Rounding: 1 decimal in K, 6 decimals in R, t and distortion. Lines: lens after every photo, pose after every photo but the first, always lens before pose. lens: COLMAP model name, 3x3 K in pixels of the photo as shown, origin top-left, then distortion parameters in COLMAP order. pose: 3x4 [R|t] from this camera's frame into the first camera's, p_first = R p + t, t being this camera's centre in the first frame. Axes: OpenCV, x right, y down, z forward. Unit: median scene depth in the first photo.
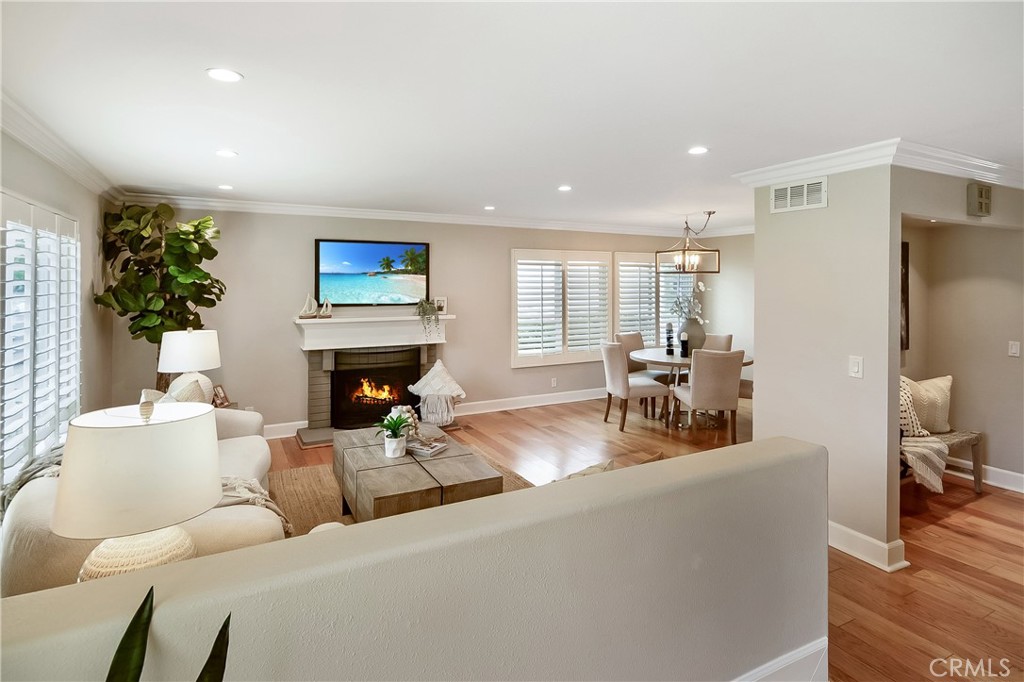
lens RADIAL K [[519.5, 0, 523.2], [0, 519.5, 291.5], [0, 0, 1]] dist [0.003325, 0.001592]
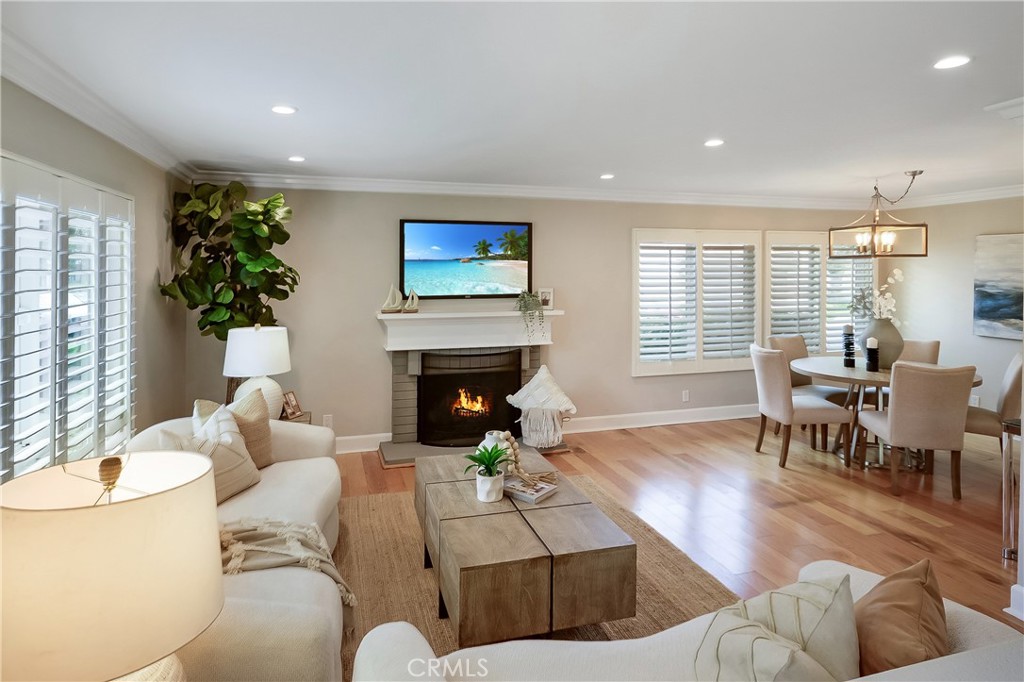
lens RADIAL K [[580.2, 0, 516.6], [0, 580.2, 286.8], [0, 0, 1]] dist [0.003449, 0.000694]
pose [[0.979735, 0.004084, -0.200259, -0.024317], [-0.001798, 0.999931, 0.011597, -0.002304], [0.200292, -0.011002, 0.979674, 0.112070]]
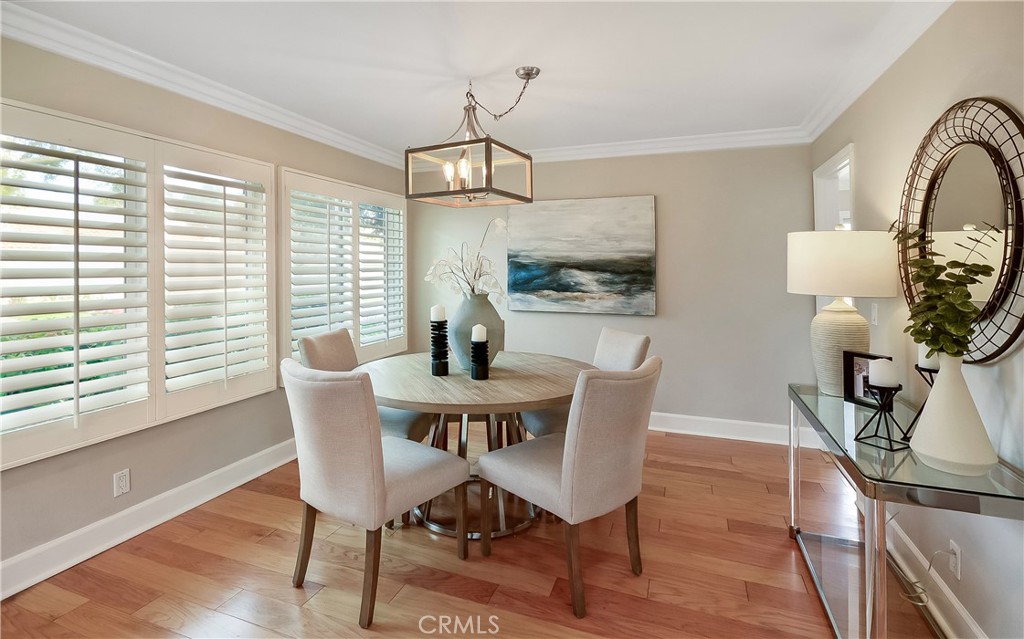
lens RADIAL K [[487.4, 0, 507.1], [0, 487.4, 268.2], [0, 0, 1]] dist [-0.000746, -0.000022]
pose [[0.749396, 0.001476, 0.662121, 0.051334], [0.007495, 0.999915, -0.010711, 0.041071], [-0.662080, 0.012990, 0.749321, 0.802666]]
